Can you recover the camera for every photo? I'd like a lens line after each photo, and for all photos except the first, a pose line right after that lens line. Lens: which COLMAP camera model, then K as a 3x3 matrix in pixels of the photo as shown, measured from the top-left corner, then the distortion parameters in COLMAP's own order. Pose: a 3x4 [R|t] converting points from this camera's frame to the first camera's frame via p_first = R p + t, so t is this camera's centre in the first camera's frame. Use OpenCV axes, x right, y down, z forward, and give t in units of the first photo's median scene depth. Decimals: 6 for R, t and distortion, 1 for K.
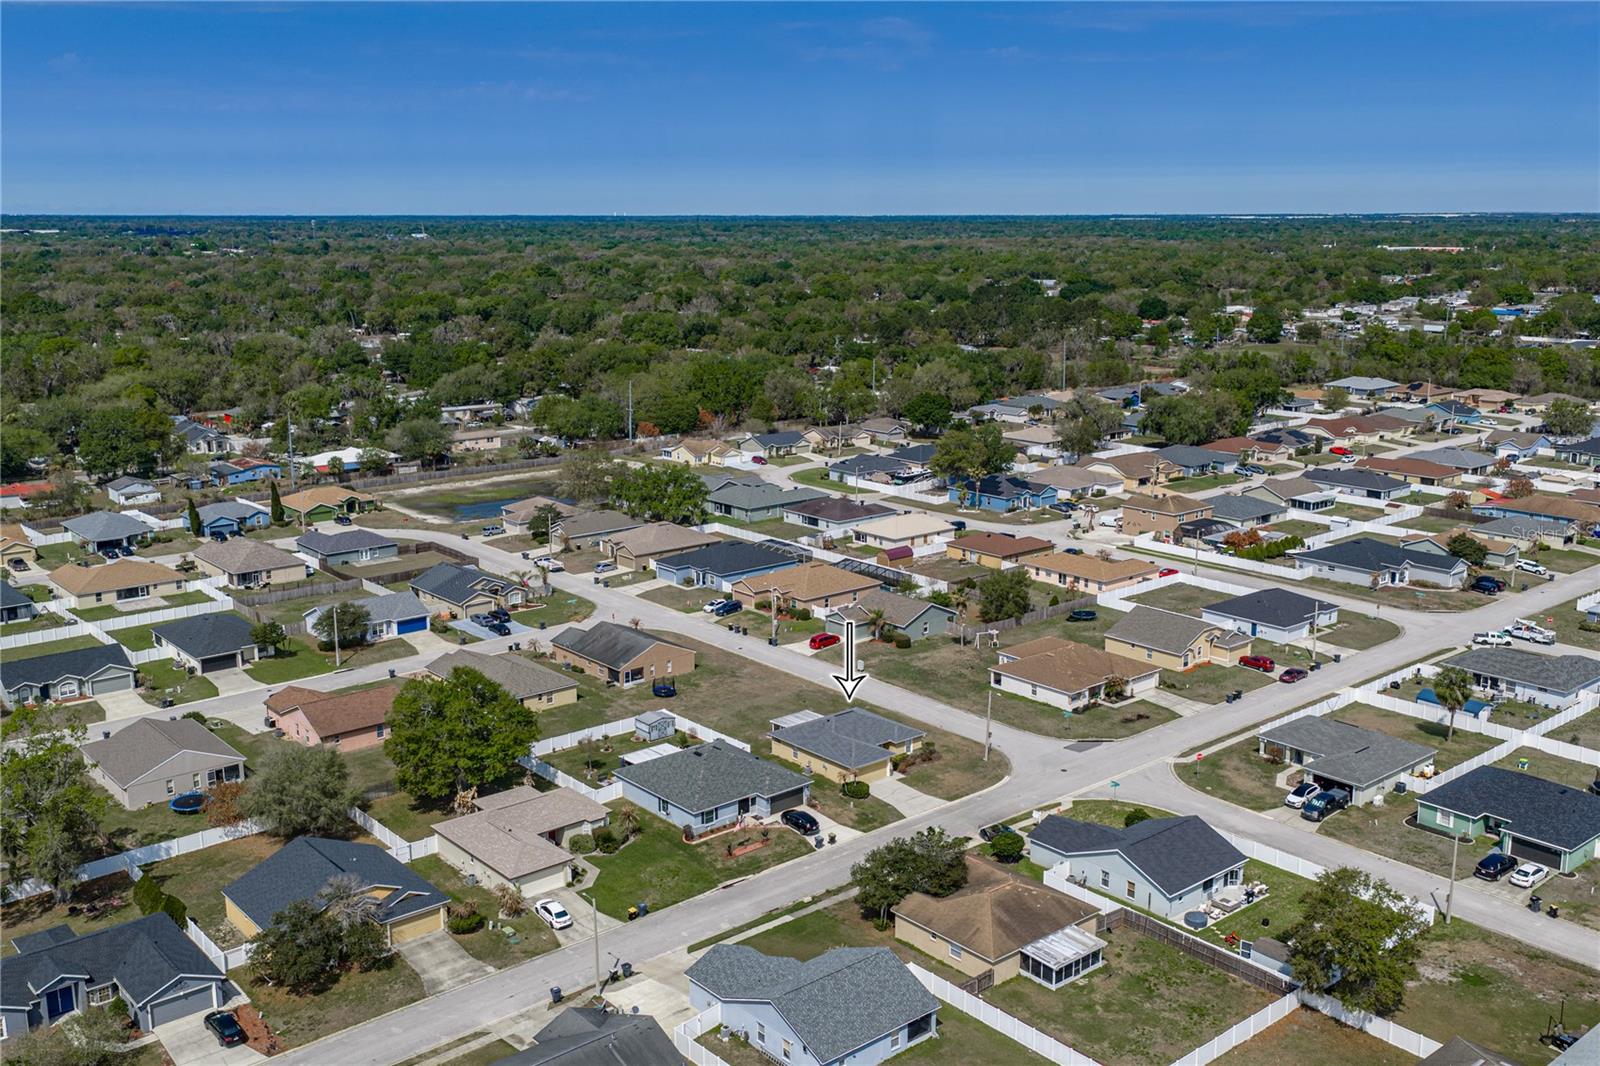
lens RADIAL K [[1477.5, 0, 800.0], [0, 1477.5, 533.0], [0, 0, 1]] dist [0.012161, 0.001994]
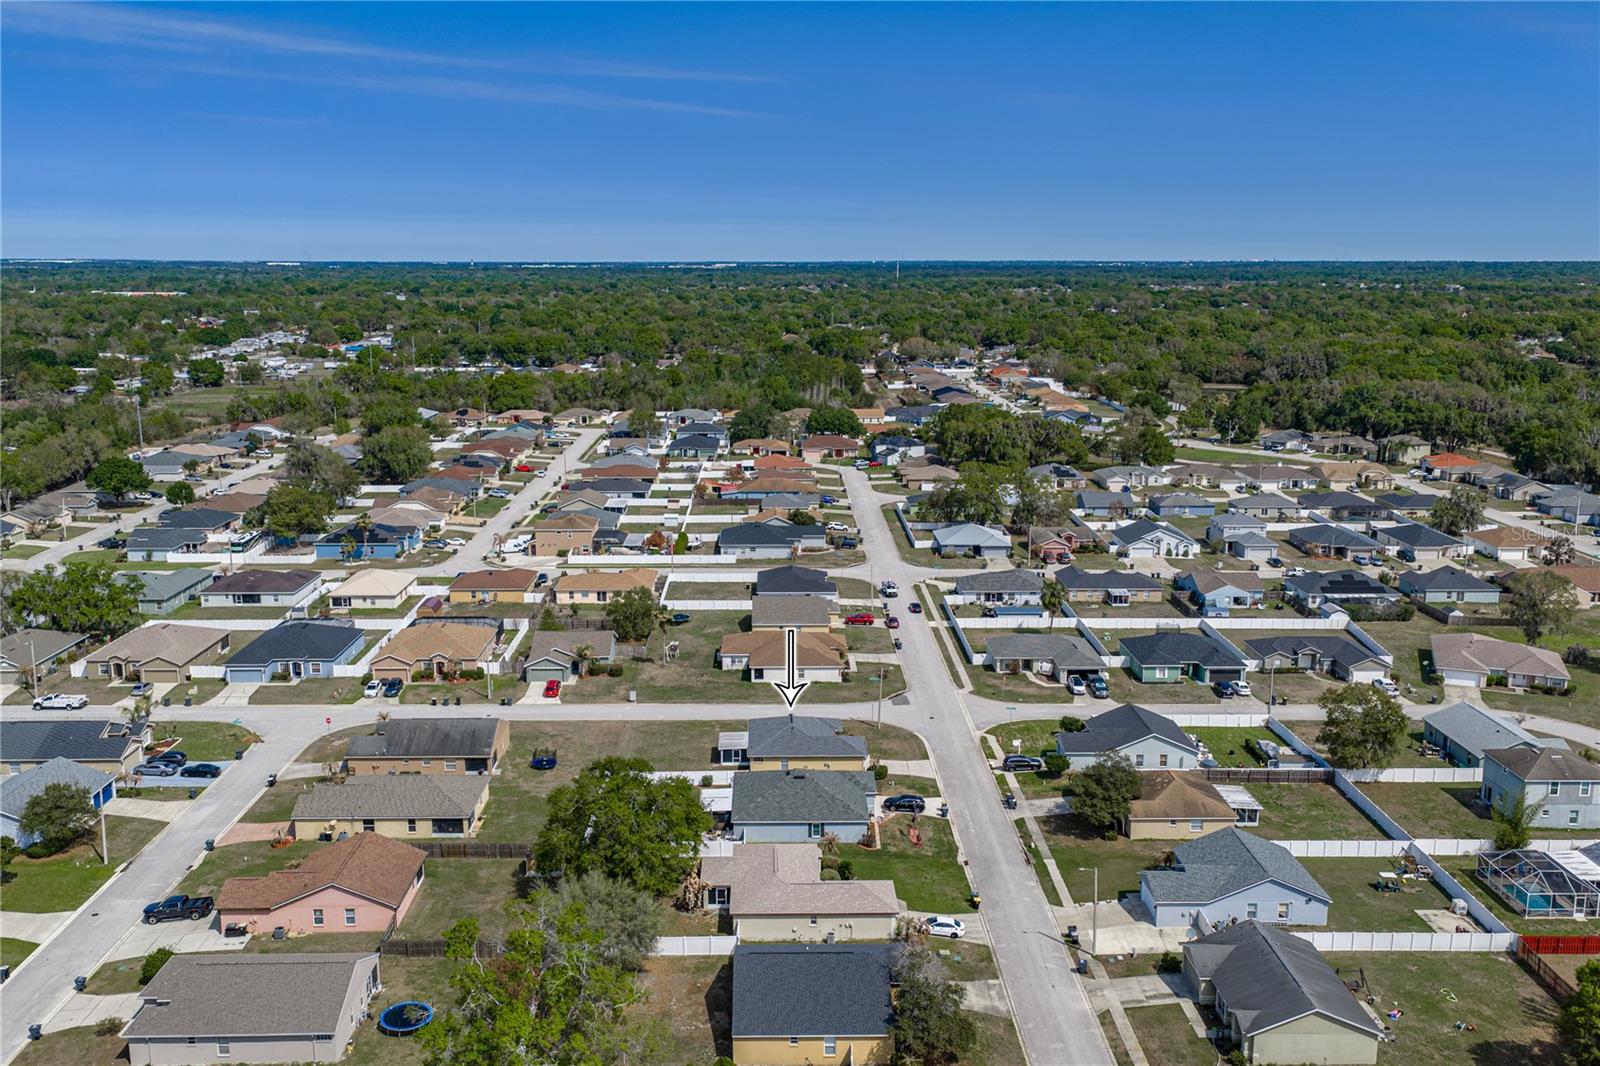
lens RADIAL K [[1399.8, 0, 800.0], [0, 1399.8, 533.0], [0, 0, 1]] dist [0.033831, 0.000949]
pose [[0.635281, -0.146414, 0.758275, -0.588706], [0.162555, 0.985218, 0.054045, -0.054551], [-0.754980, 0.088927, 0.649690, 0.254473]]
